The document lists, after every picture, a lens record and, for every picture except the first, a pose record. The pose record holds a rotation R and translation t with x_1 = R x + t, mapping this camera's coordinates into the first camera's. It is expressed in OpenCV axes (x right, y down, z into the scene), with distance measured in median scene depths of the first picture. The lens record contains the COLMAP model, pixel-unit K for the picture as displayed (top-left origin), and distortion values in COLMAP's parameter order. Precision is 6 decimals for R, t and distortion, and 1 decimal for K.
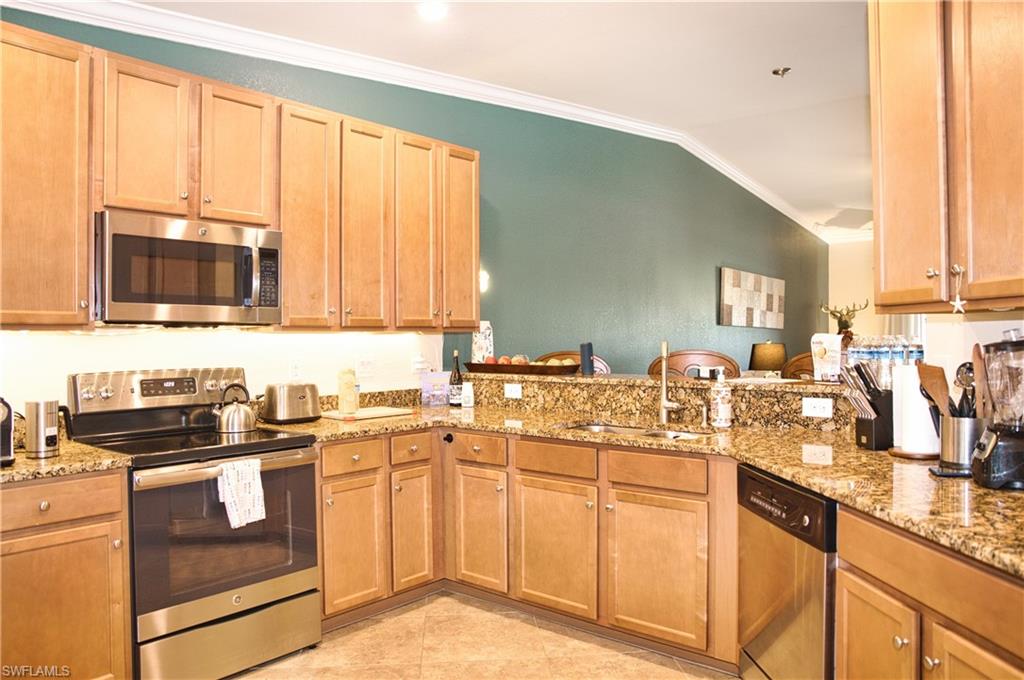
lens RADIAL K [[718.2, 0, 512.0], [0, 718.2, 340.0], [0, 0, 1]] dist [-0.128539, 0.100701]
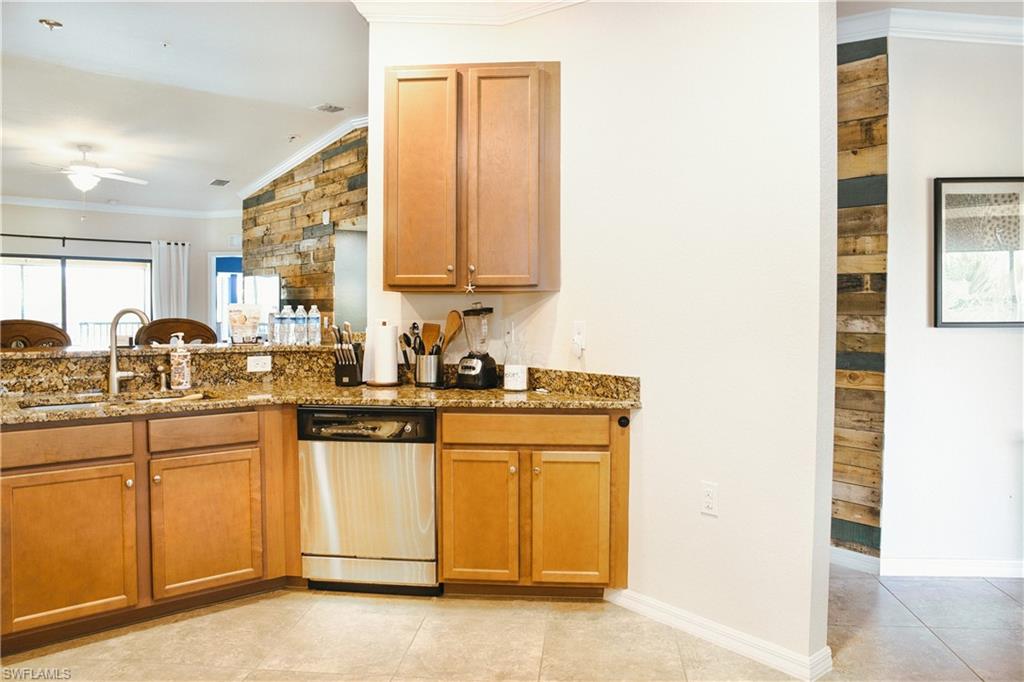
lens RADIAL K [[718.2, 0, 512.0], [0, 718.2, 341.0], [0, 0, 1]] dist [-0.128539, 0.100701]
pose [[0.178825, -0.032449, 0.983346, -0.650488], [-0.004264, 0.999421, 0.033755, 0.012217], [-0.983872, -0.010229, 0.178583, 0.327700]]
